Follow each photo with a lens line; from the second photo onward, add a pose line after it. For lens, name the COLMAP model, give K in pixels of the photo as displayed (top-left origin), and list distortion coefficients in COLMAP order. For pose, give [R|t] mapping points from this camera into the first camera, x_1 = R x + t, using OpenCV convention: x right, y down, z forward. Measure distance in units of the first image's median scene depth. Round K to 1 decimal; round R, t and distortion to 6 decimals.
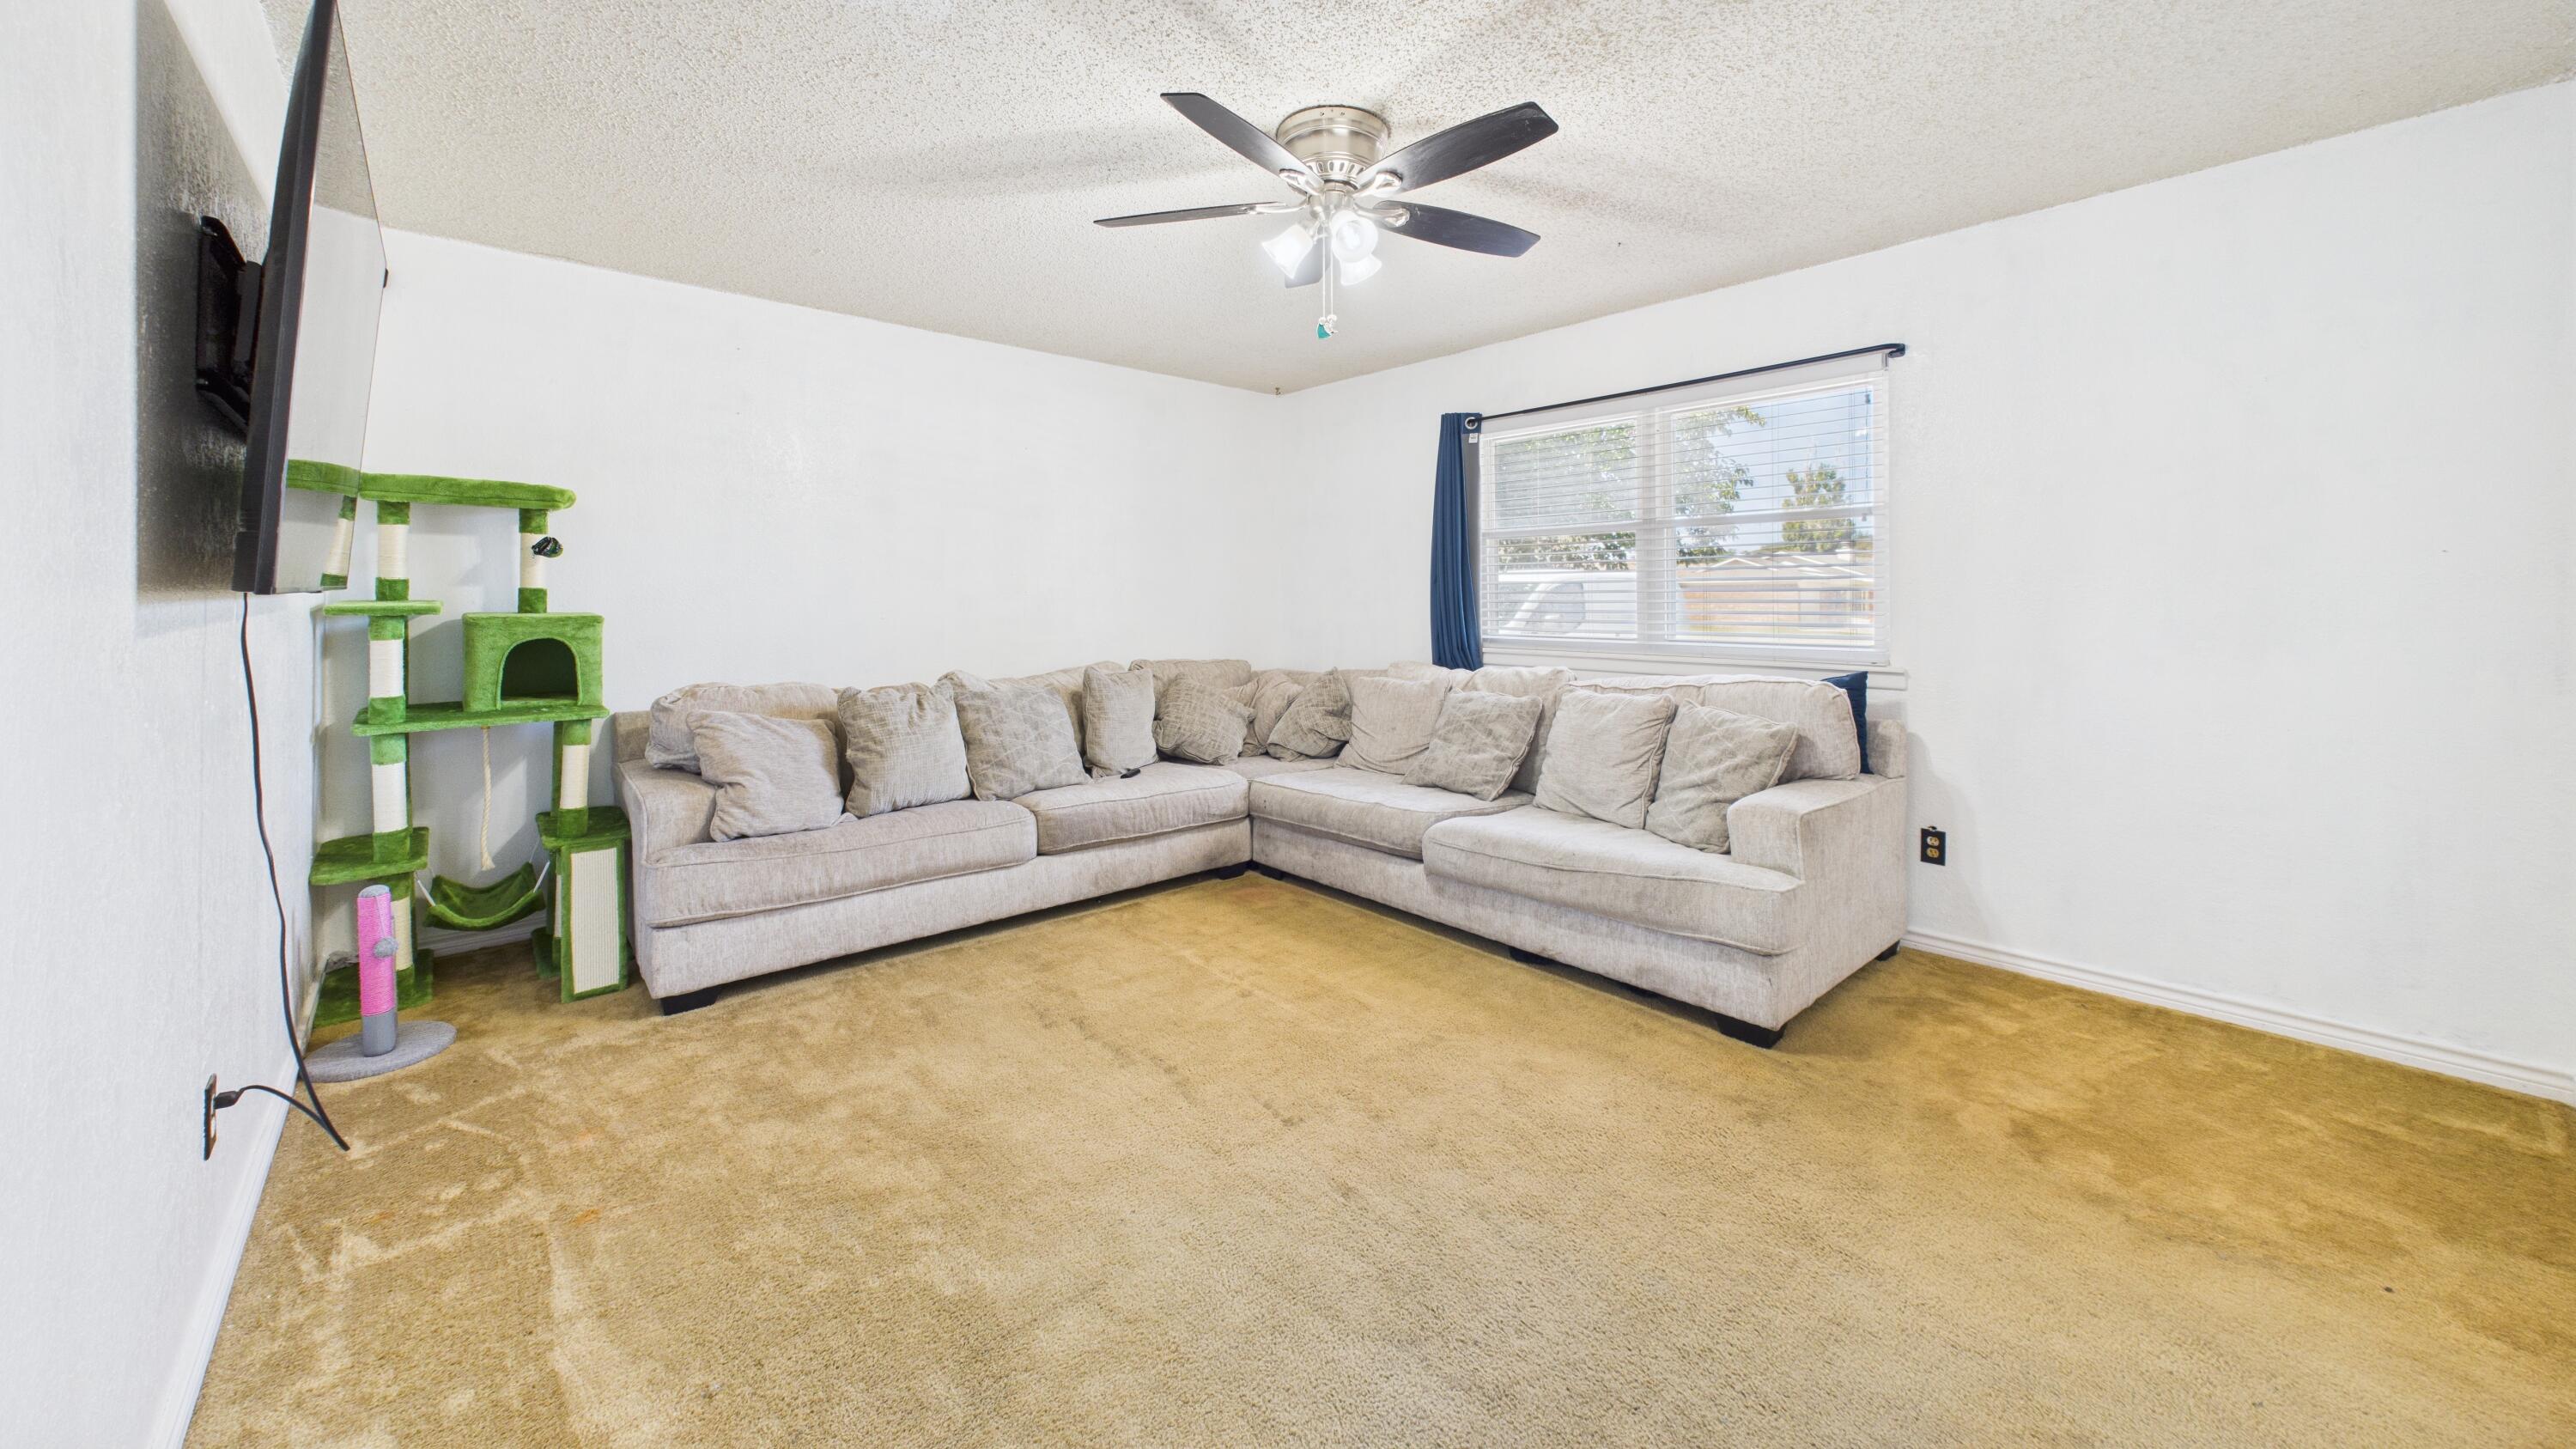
lens RADIAL K [[940.9, 0, 1281.9], [0, 940.9, 607.7], [0, 0, 1]] dist [-0.003380, -0.000389]
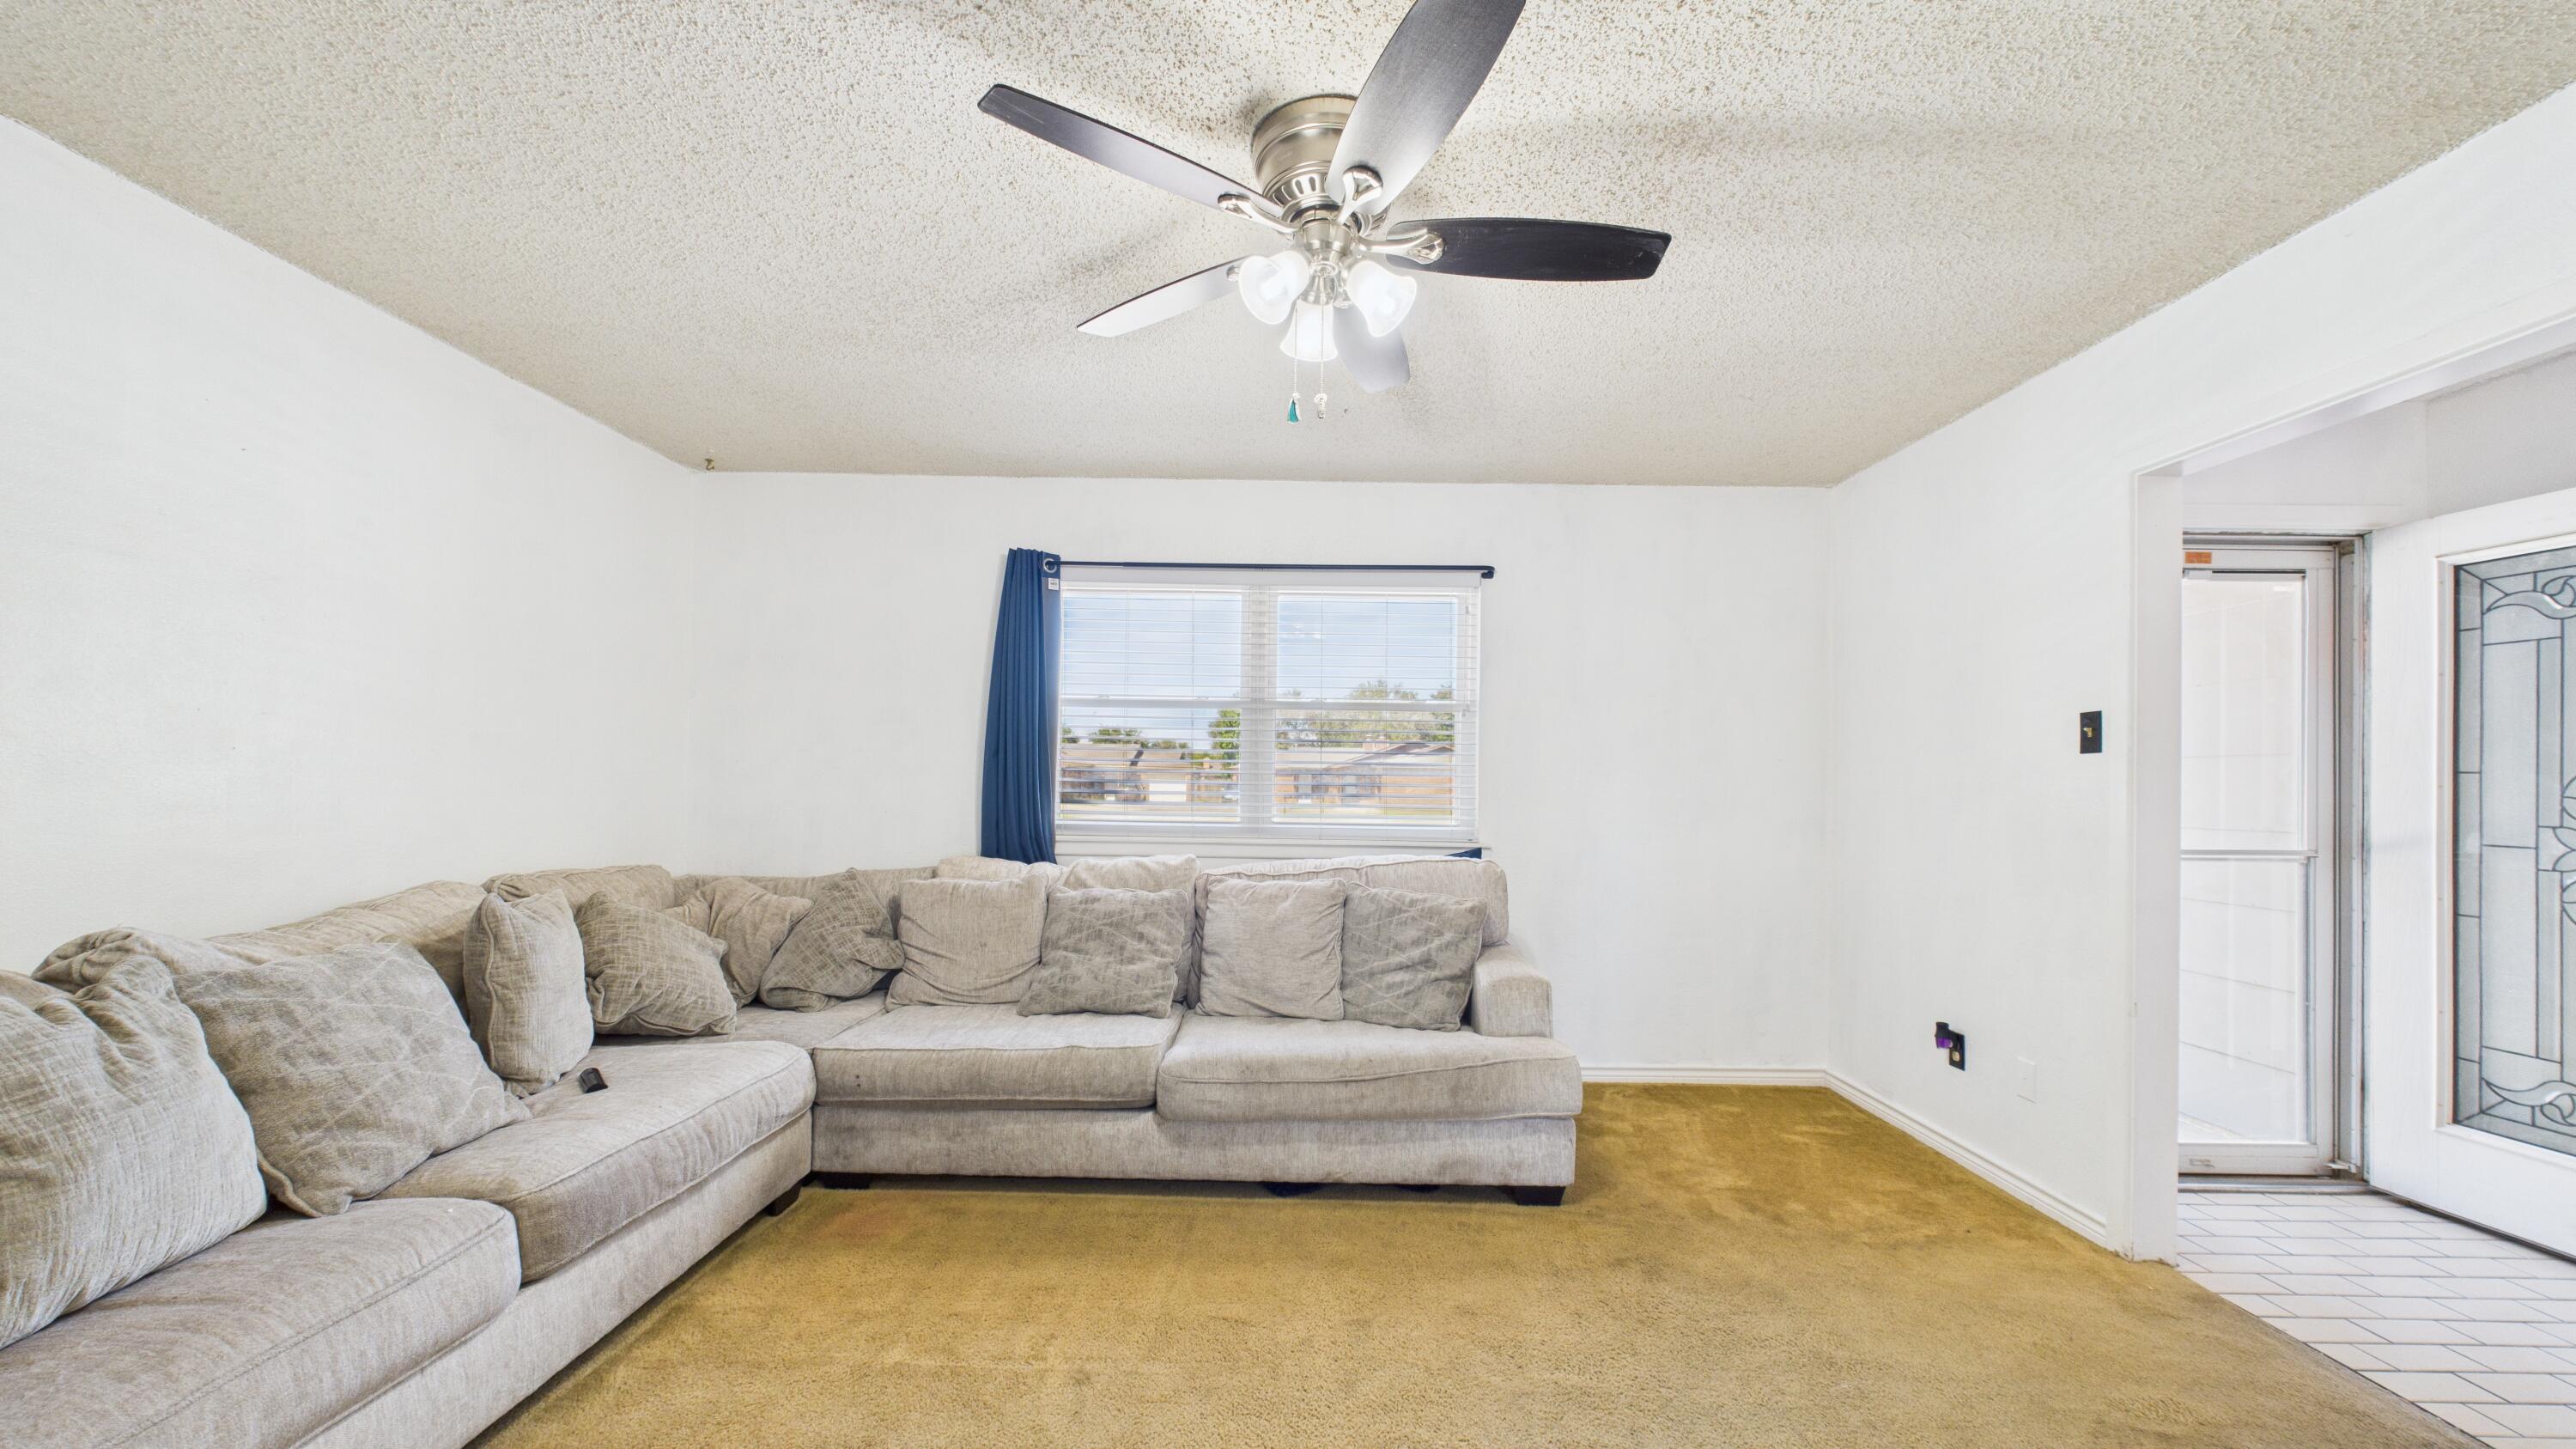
lens RADIAL K [[940.9, 0, 1269.7], [0, 940.9, 782.3], [0, 0, 1]] dist [-0.003380, -0.000389]
pose [[0.666976, 0.011236, 0.744995, -0.342014], [-0.009681, 0.999933, -0.006414, -0.001569], [-0.745017, -0.002935, 0.667039, 0.358558]]
